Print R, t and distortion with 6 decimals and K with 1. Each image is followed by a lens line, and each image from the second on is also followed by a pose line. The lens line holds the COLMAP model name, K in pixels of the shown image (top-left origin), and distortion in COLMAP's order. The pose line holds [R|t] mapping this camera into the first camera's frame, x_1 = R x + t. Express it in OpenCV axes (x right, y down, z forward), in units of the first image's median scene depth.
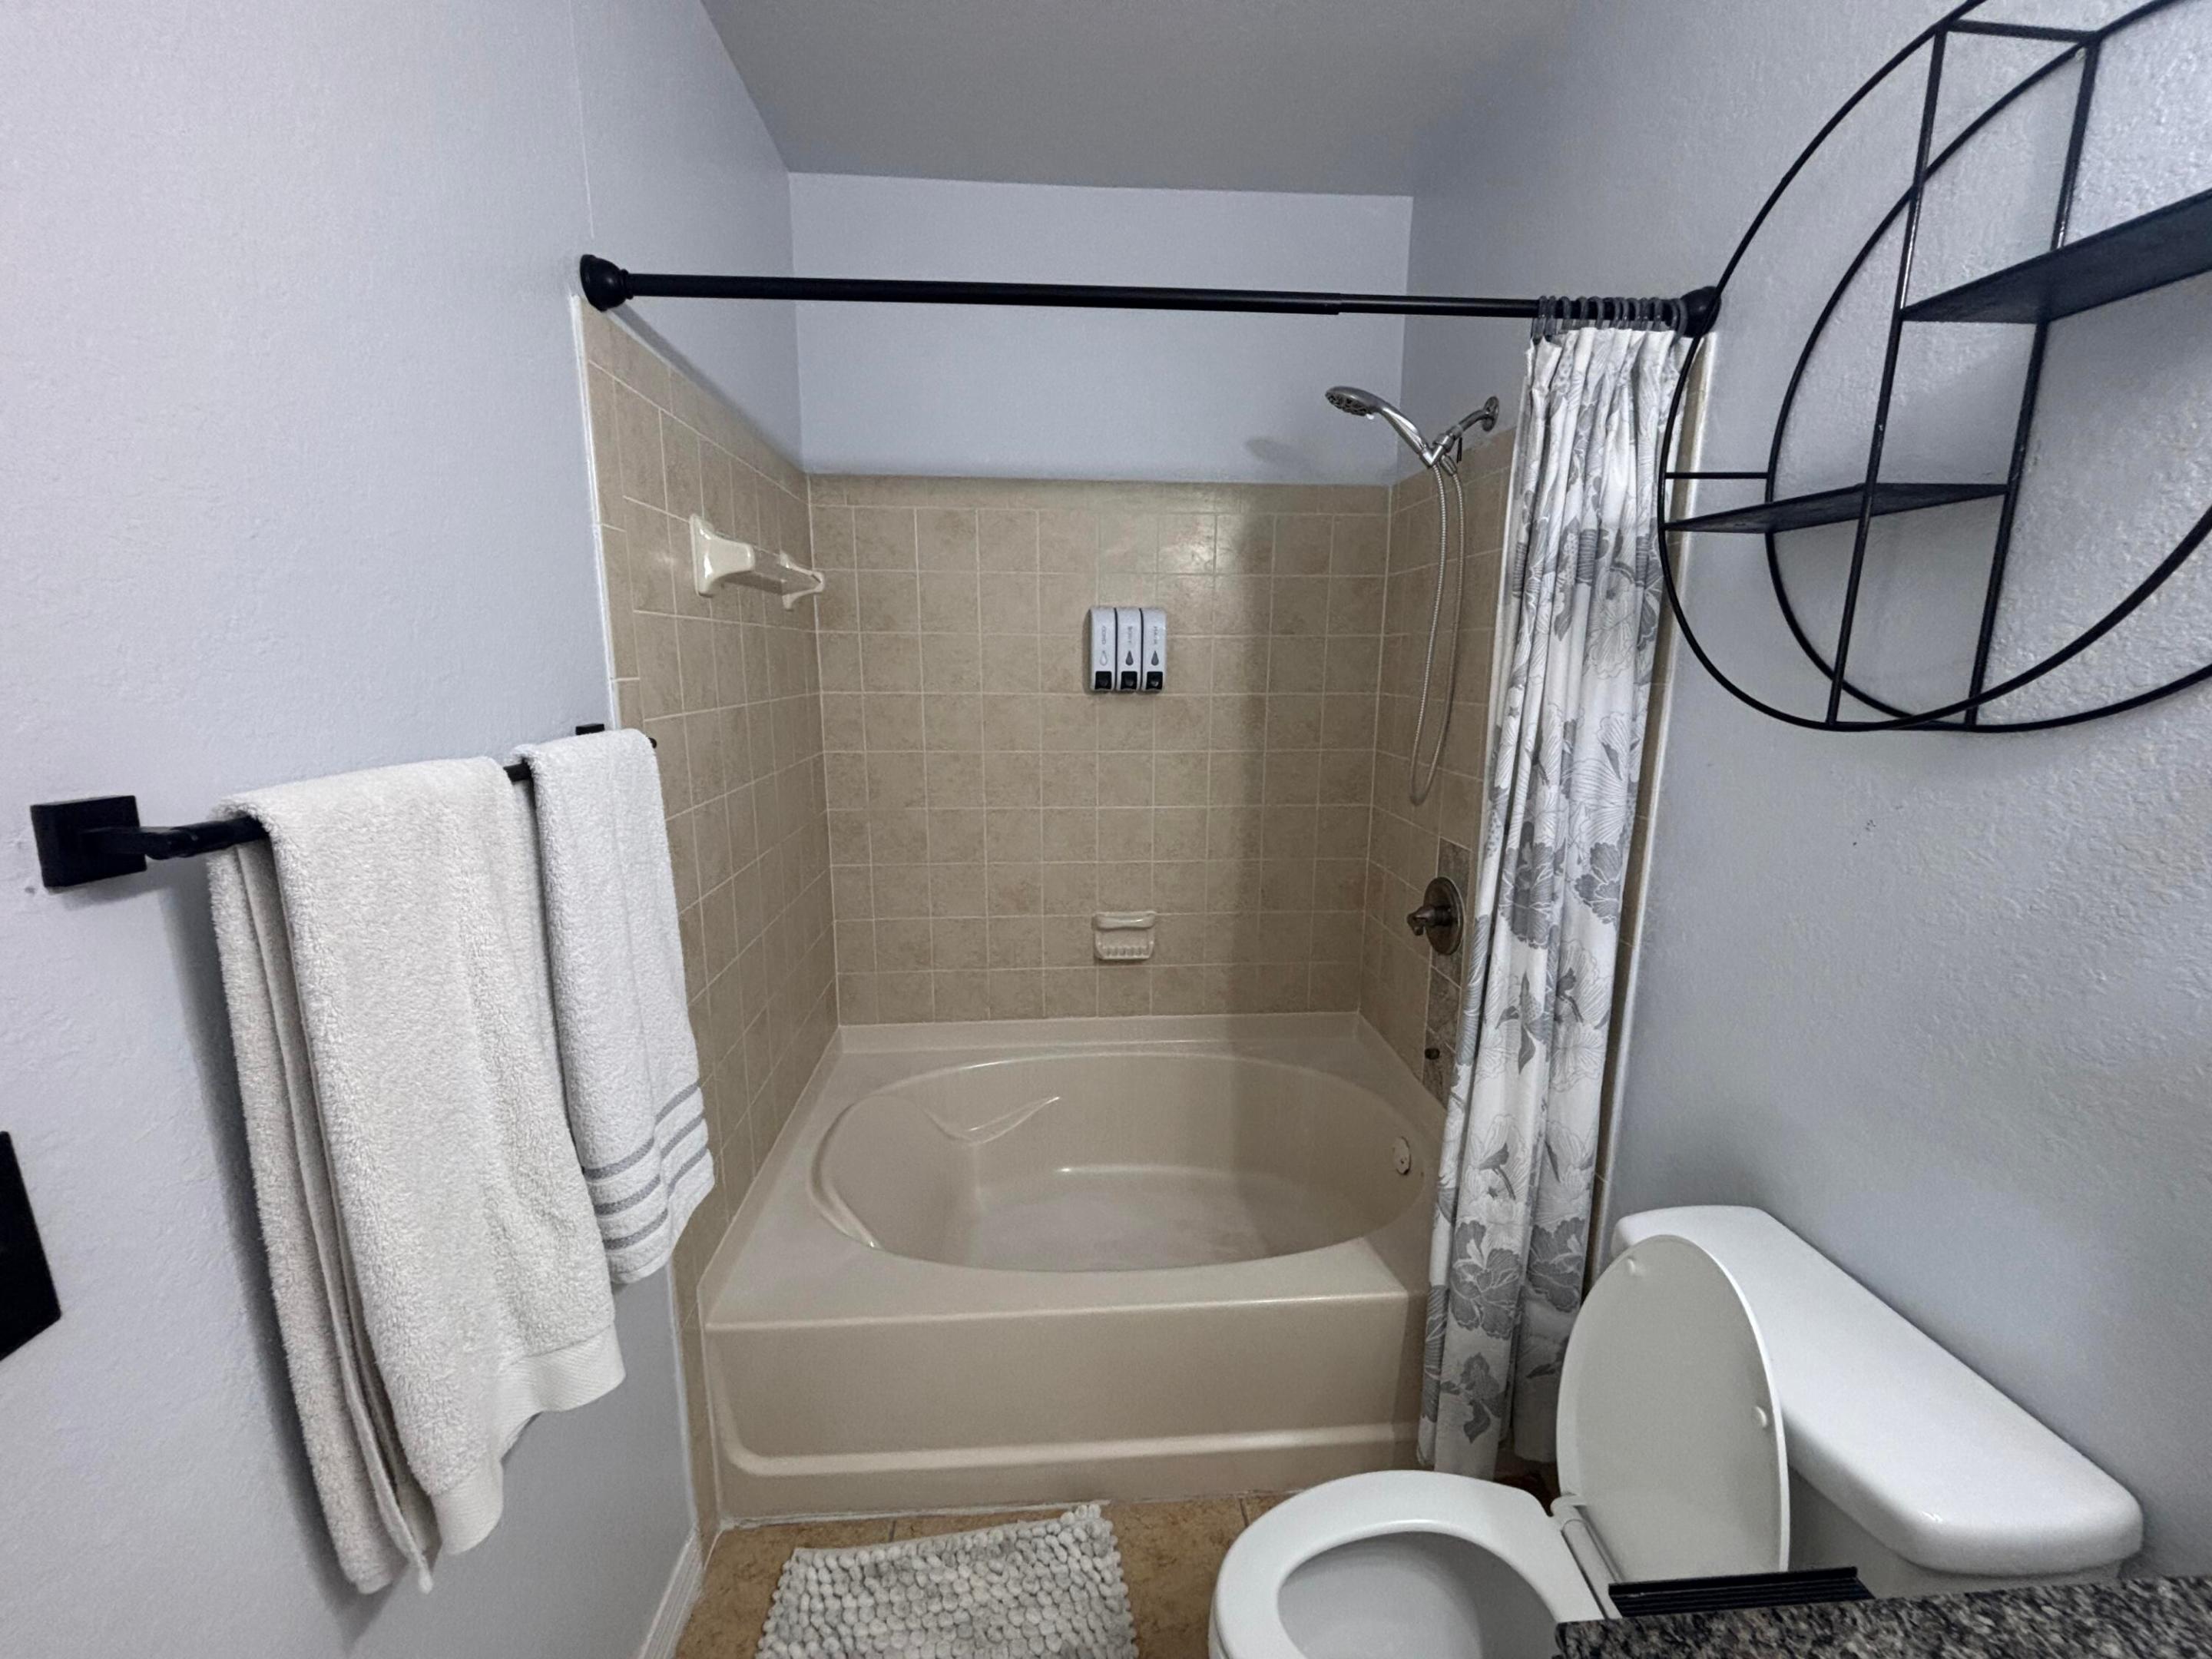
lens RADIAL K [[886.3, 0, 1106.0], [0, 886.3, 829.5], [0, 0, 1]] dist [-0.017369, 0.005534]
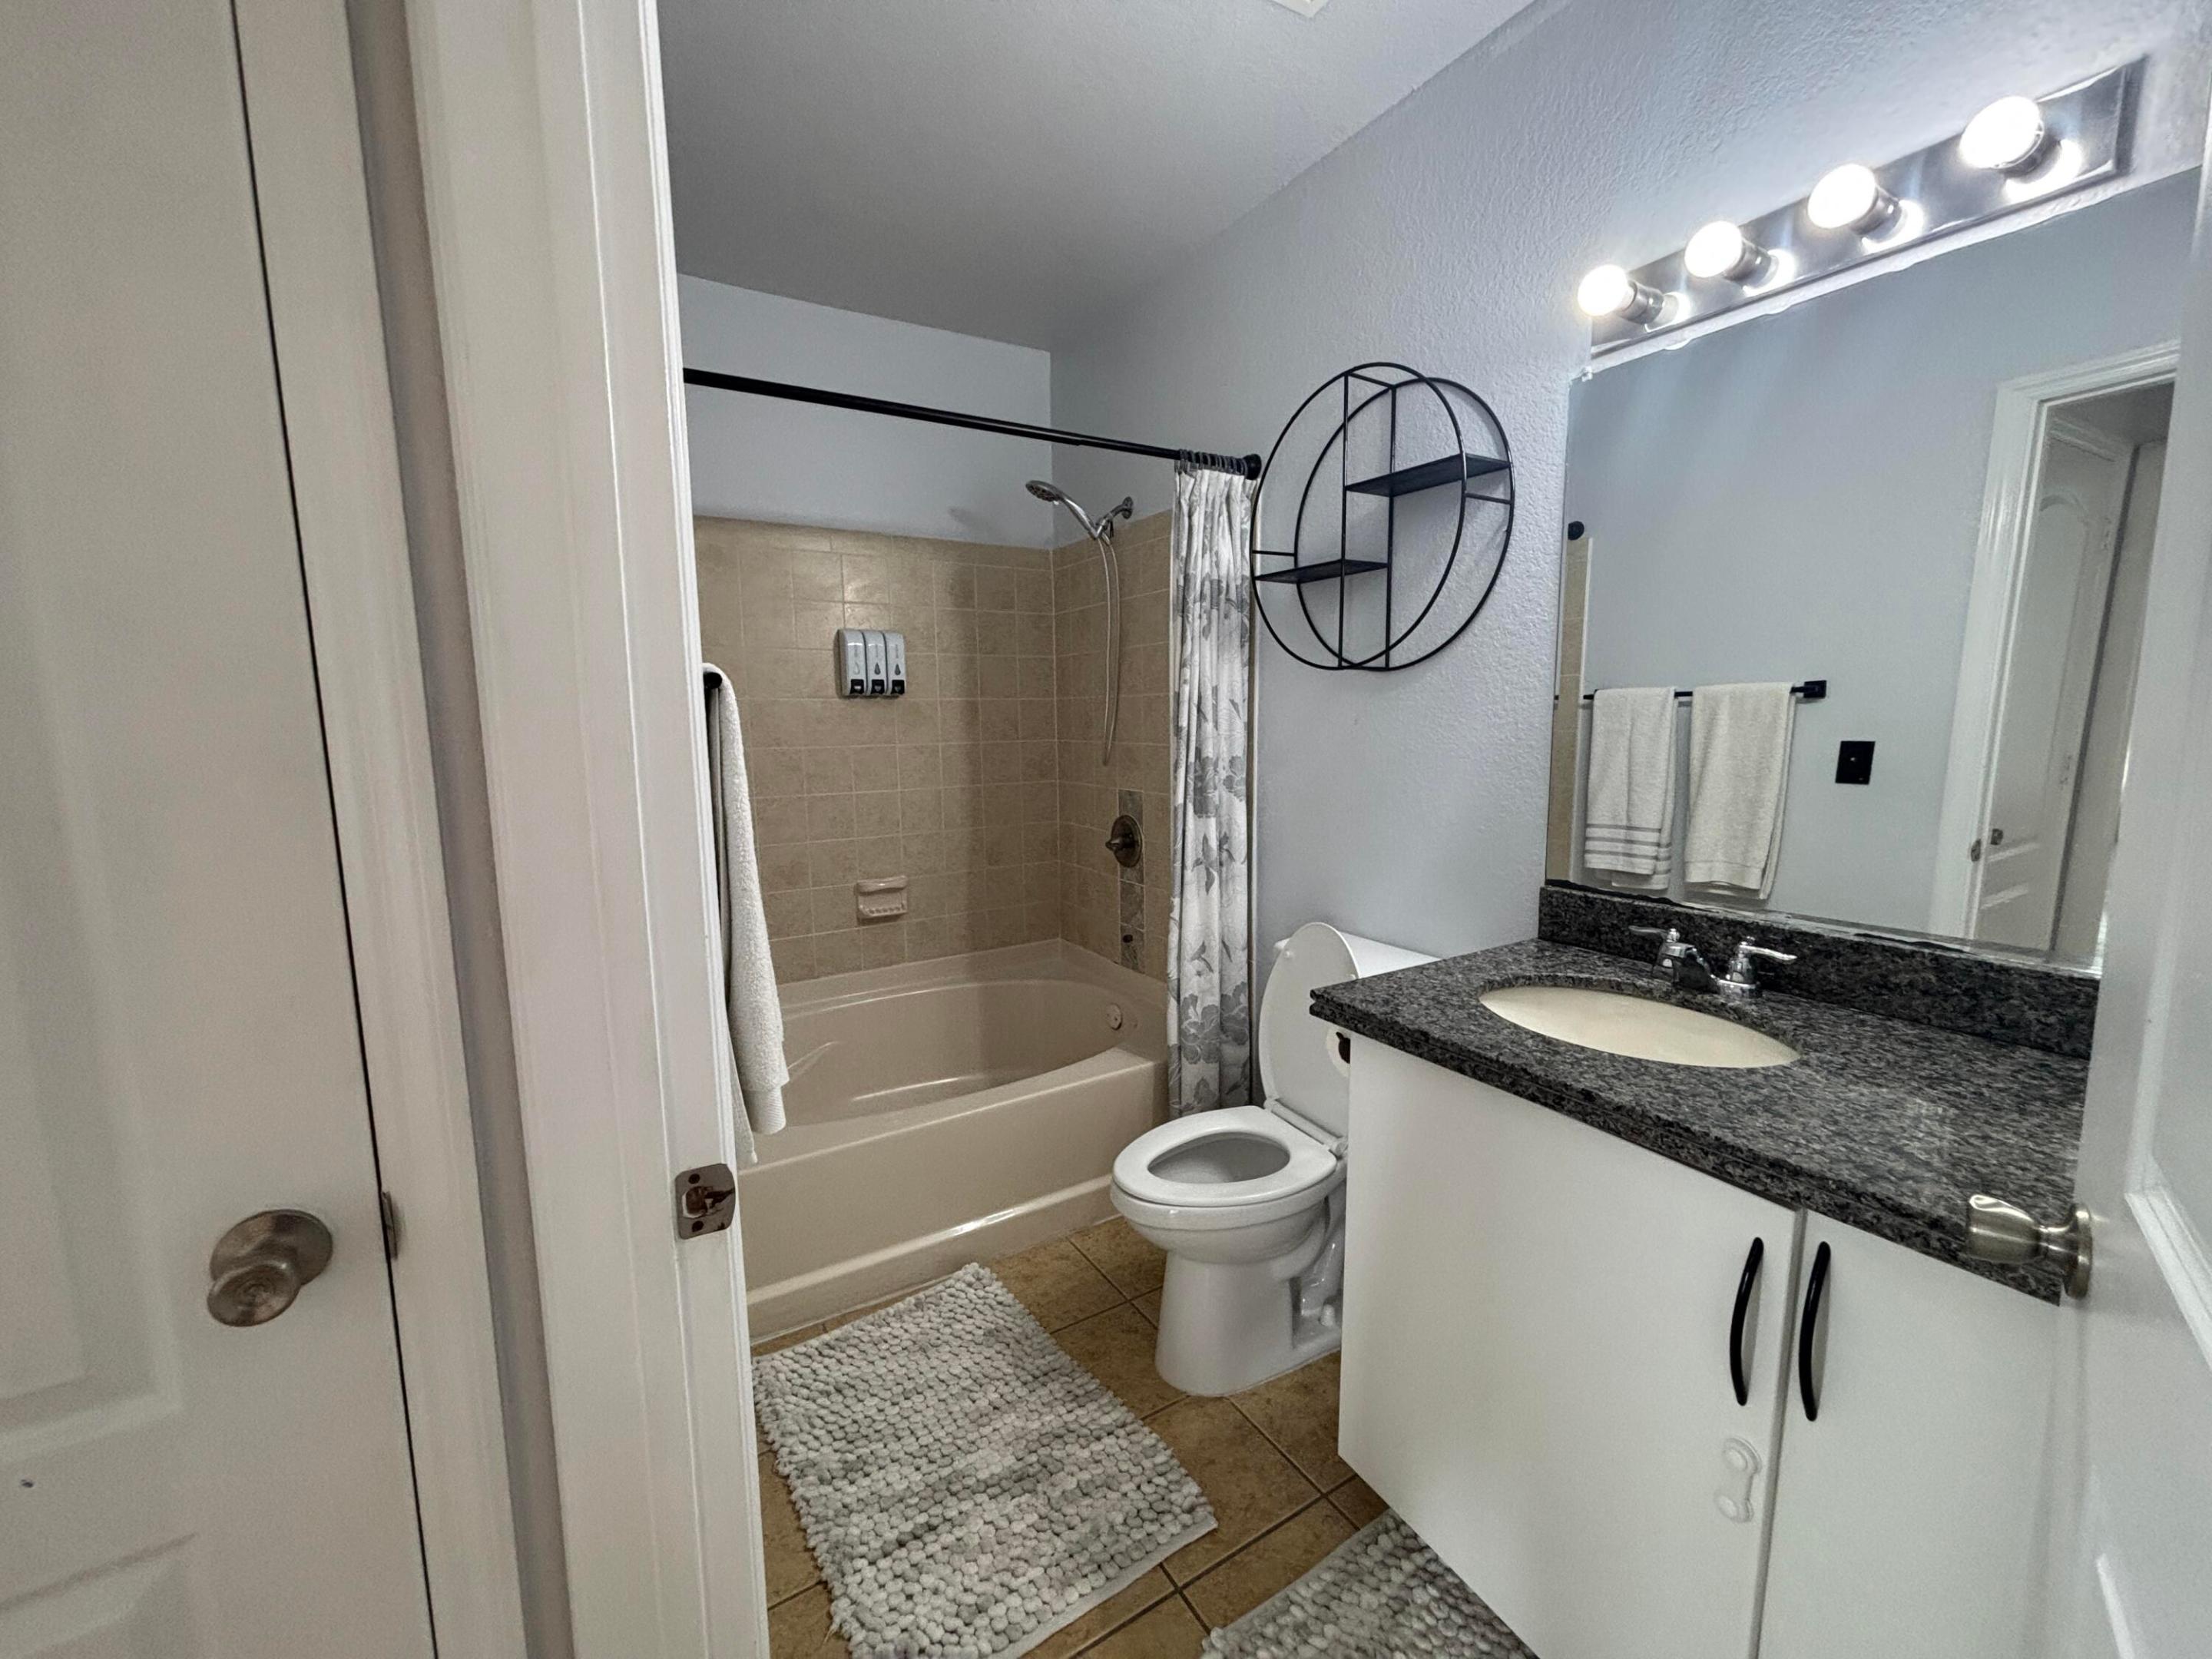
lens RADIAL K [[860.8, 0, 1129.6], [0, 860.8, 834.7], [0, 0, 1]] dist [0.014601, -0.000028]
pose [[0.877728, -0.078630, 0.472664, -0.442076], [0.104422, 0.994124, -0.028531, 0.195173], [-0.467643, 0.074399, 0.880781, -0.402174]]
